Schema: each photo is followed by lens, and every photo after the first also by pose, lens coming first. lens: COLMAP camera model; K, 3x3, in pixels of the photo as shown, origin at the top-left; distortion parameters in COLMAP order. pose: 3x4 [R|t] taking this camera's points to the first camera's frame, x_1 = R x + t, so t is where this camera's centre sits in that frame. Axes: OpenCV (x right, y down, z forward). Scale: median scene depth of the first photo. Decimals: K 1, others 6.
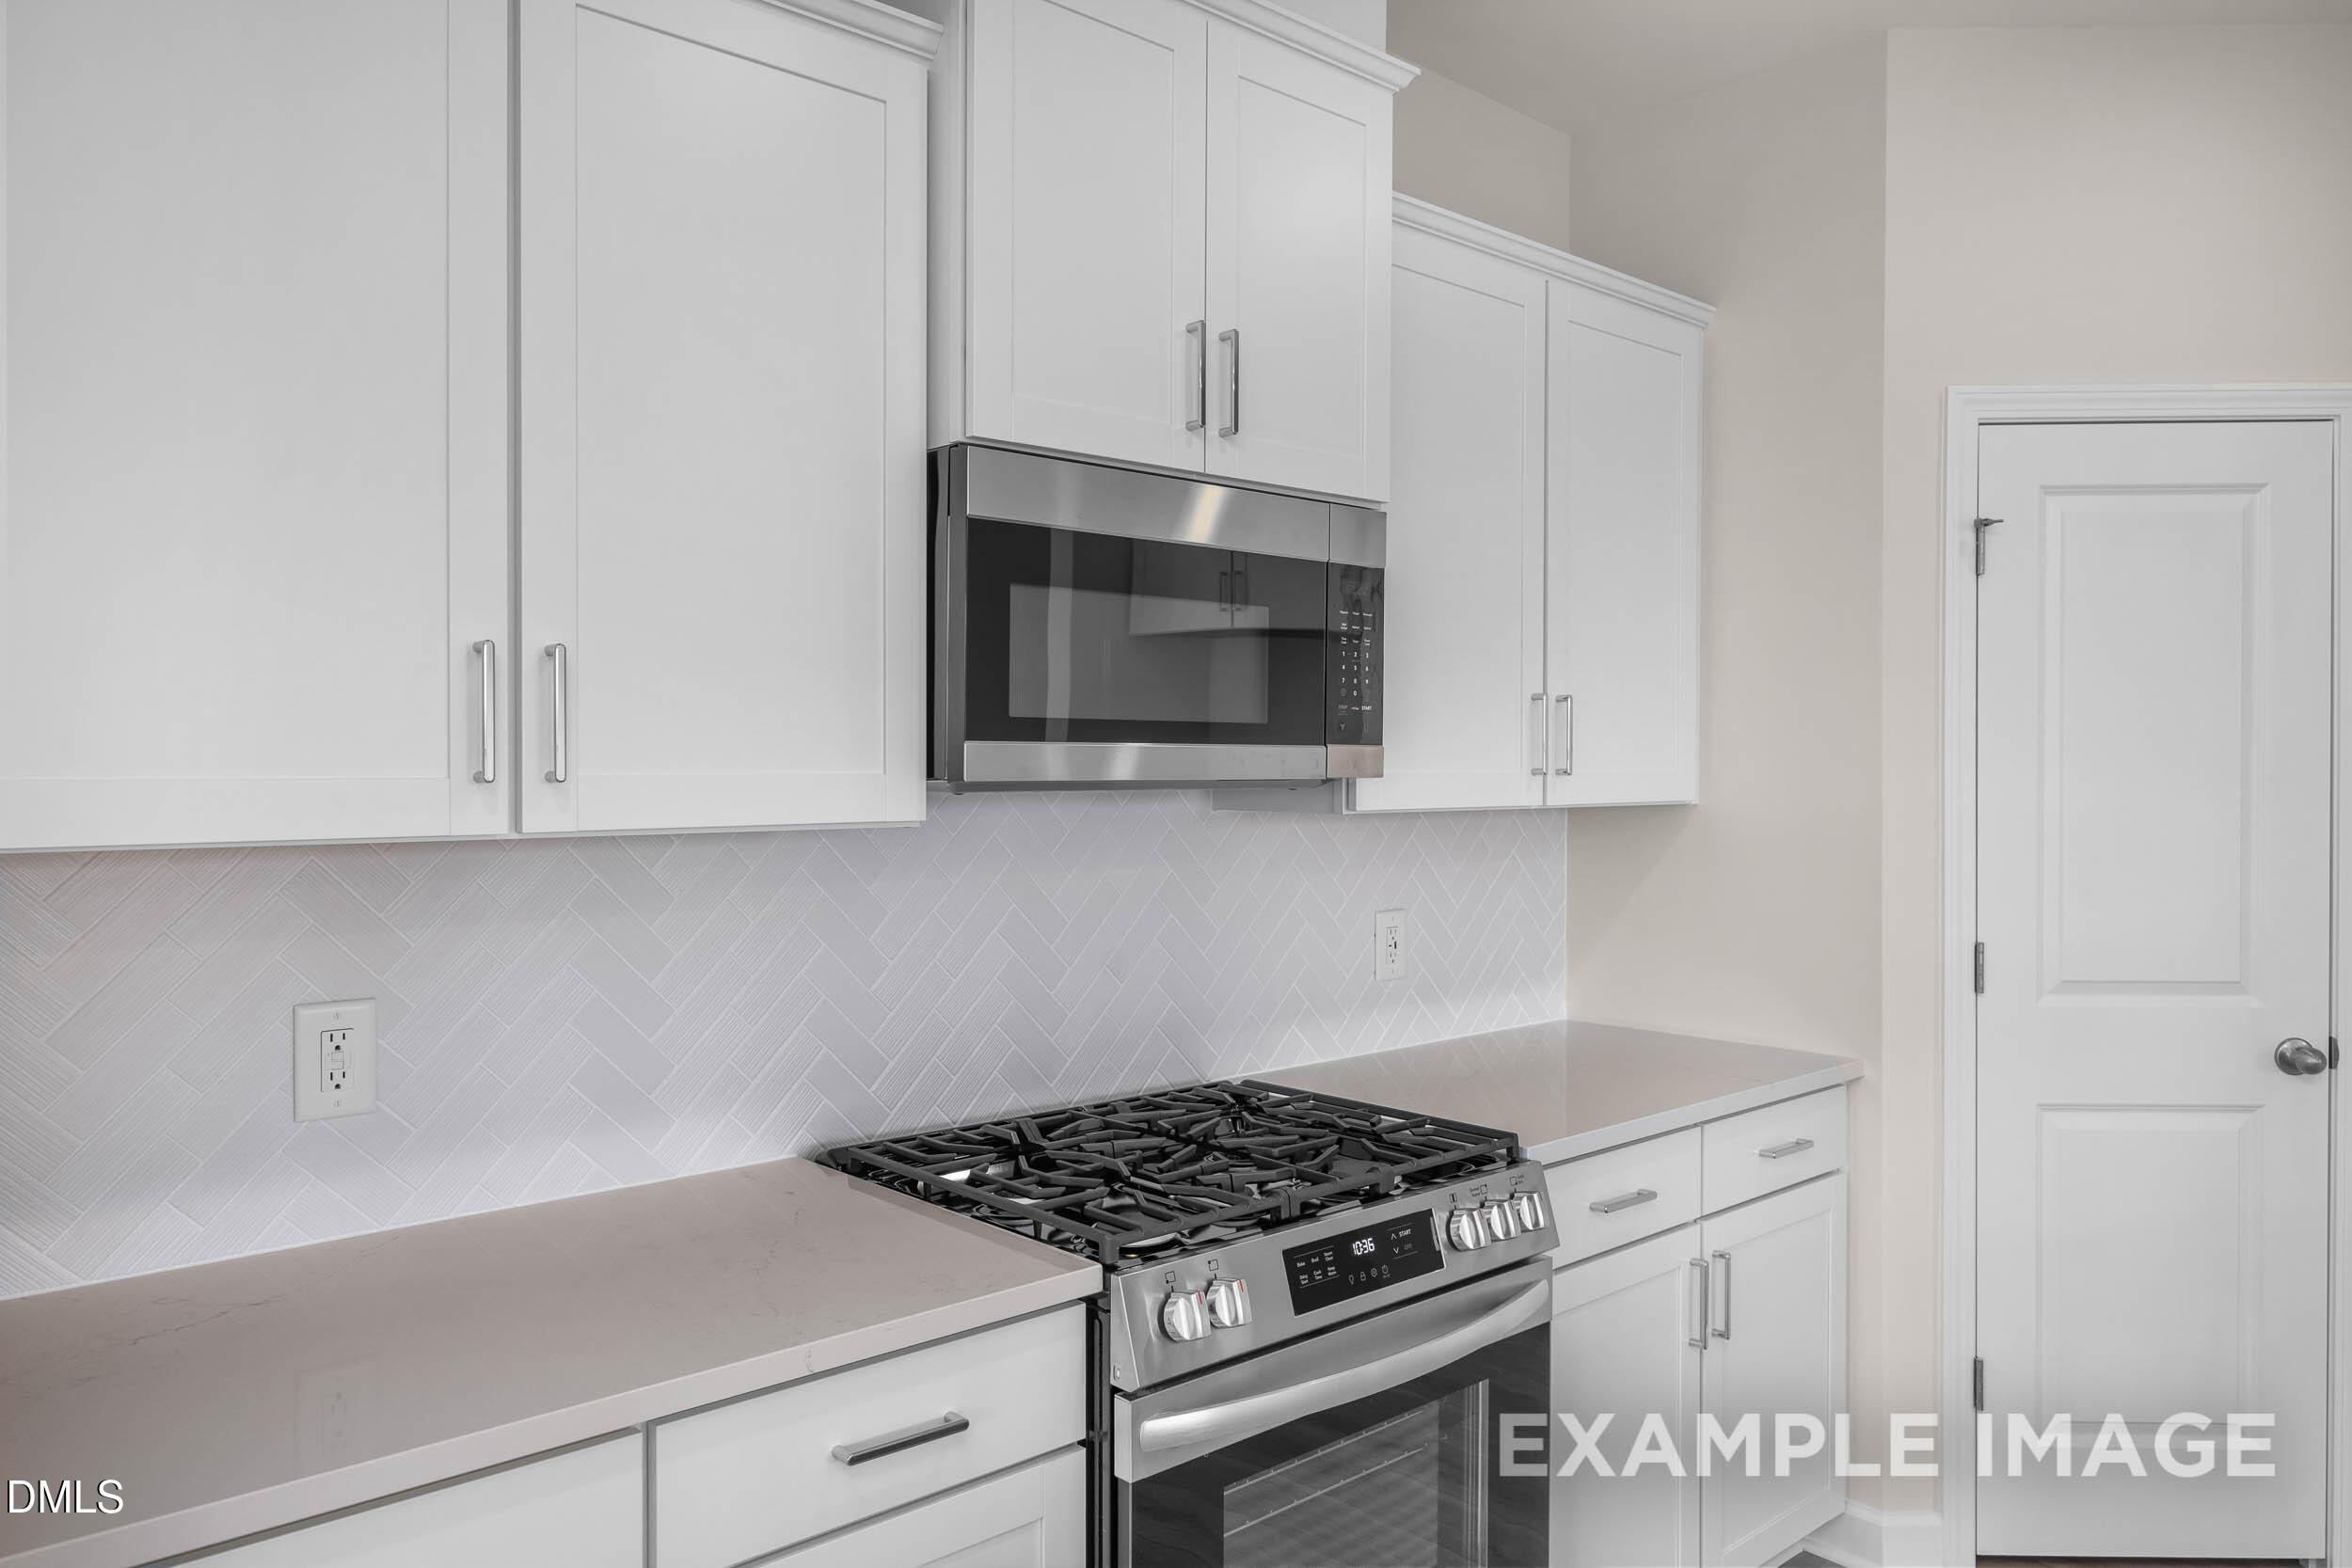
lens RADIAL K [[1630.1, 0, 1181.7], [0, 1630.1, 779.7], [0, 0, 1]] dist [0.004594, -0.001268]
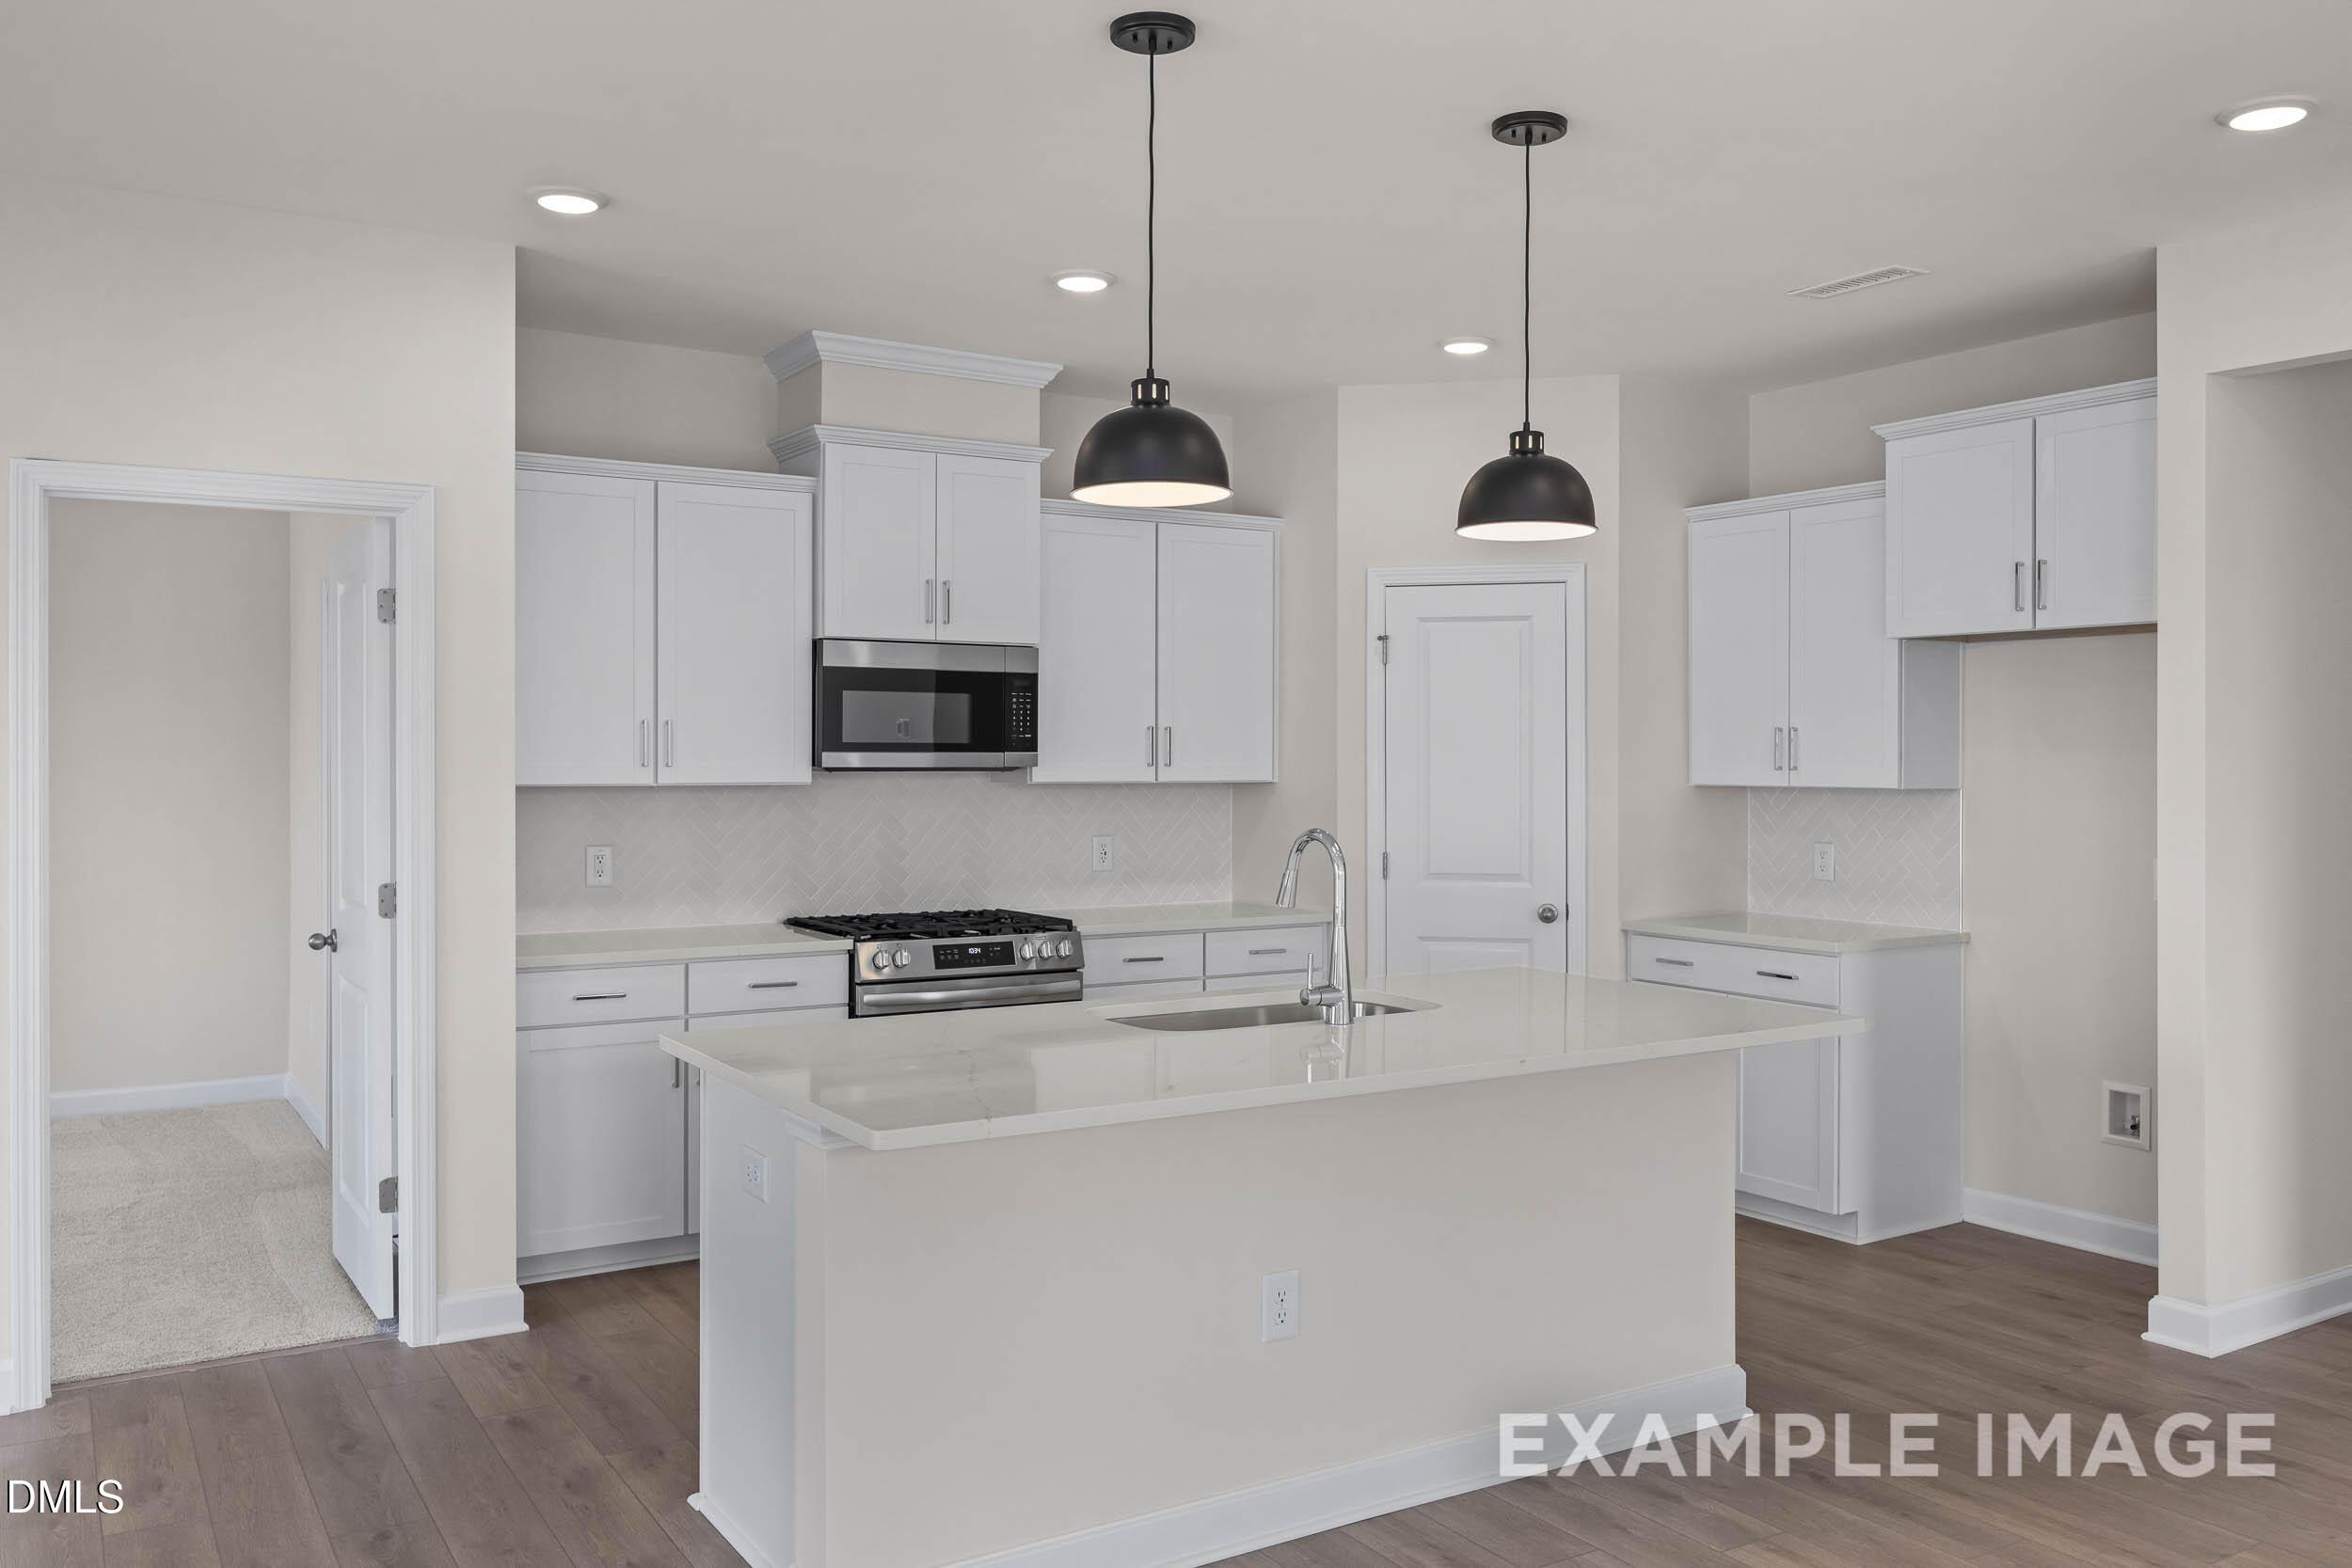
lens RADIAL K [[1800.8, 0, 1174.8], [0, 1800.8, 777.7], [0, 0, 1]] dist [0.003645, -0.002639]
pose [[0.983544, 0.003402, -0.180636, 0.811743], [-0.003535, 0.999994, -0.000414, 0.015161], [0.180634, 0.001046, 0.983550, -1.494764]]
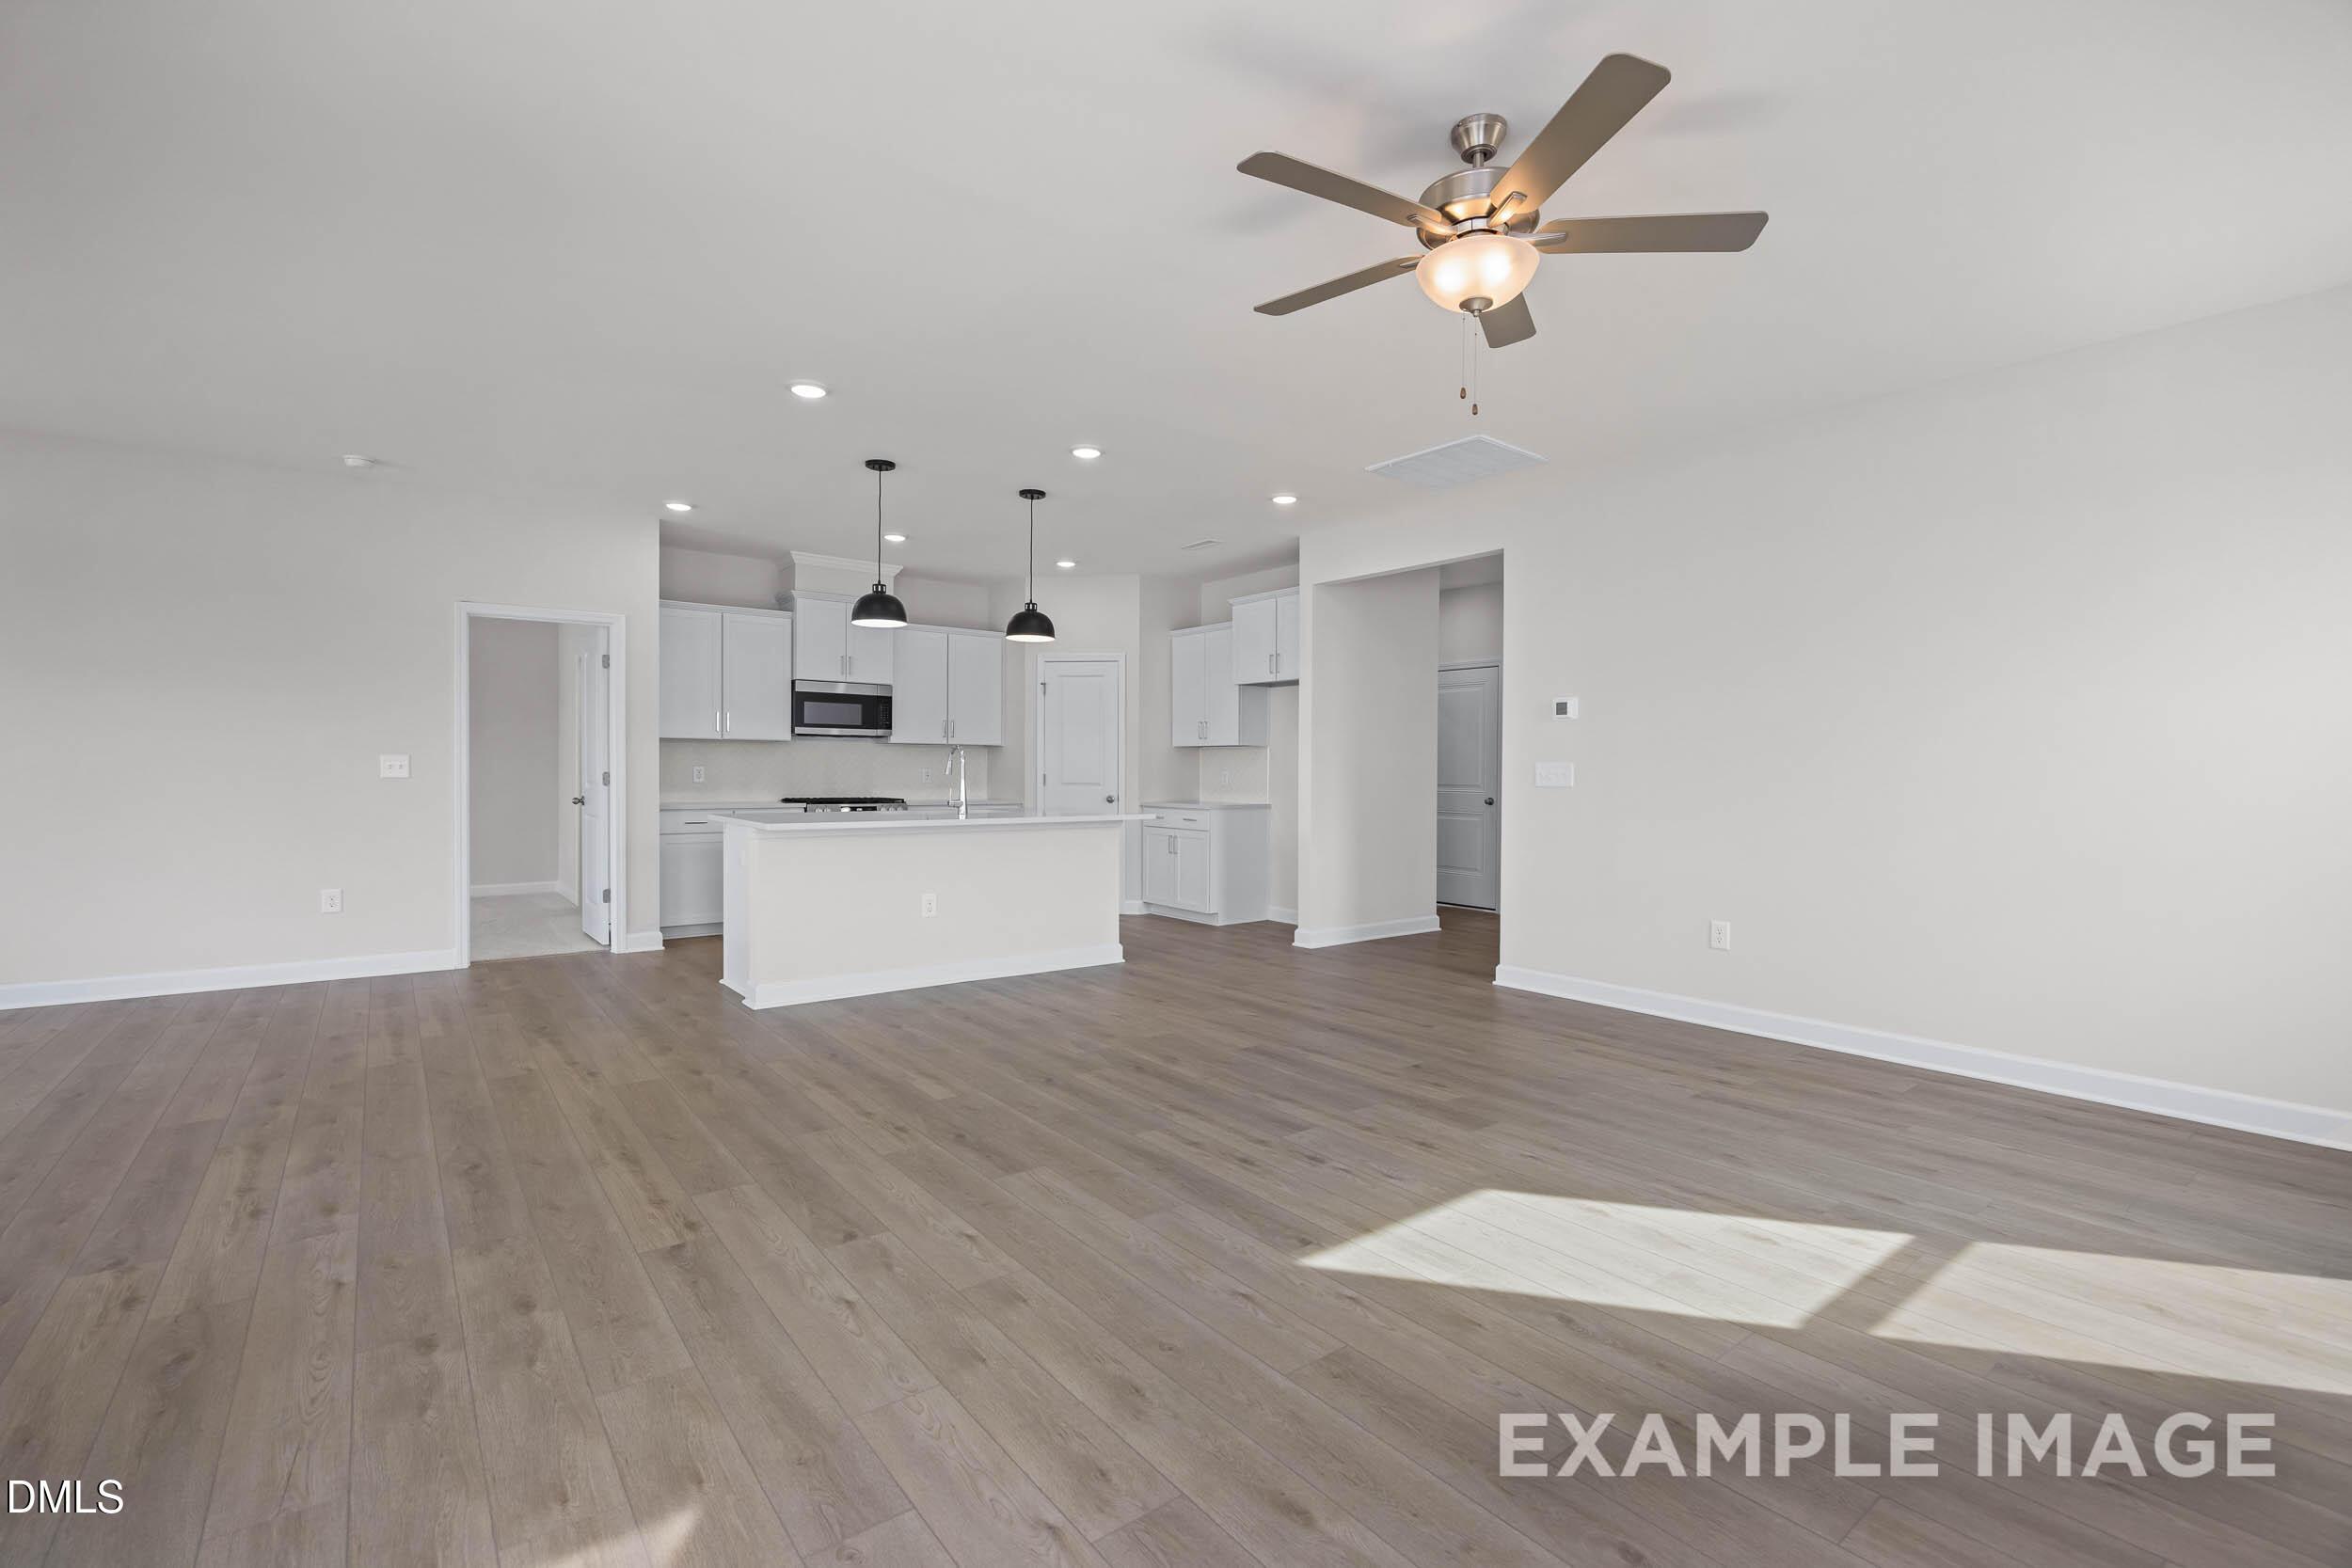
lens RADIAL K [[1021.2, 0, 1165.1], [0, 1021.2, 787.0], [0, 0, 1]] dist [-0.003905, 0.000706]
pose [[0.995946, 0.007349, -0.089652, 1.403357], [-0.006700, 0.999949, 0.007542, 0.144712], [0.089703, -0.006911, 0.995945, -2.384893]]
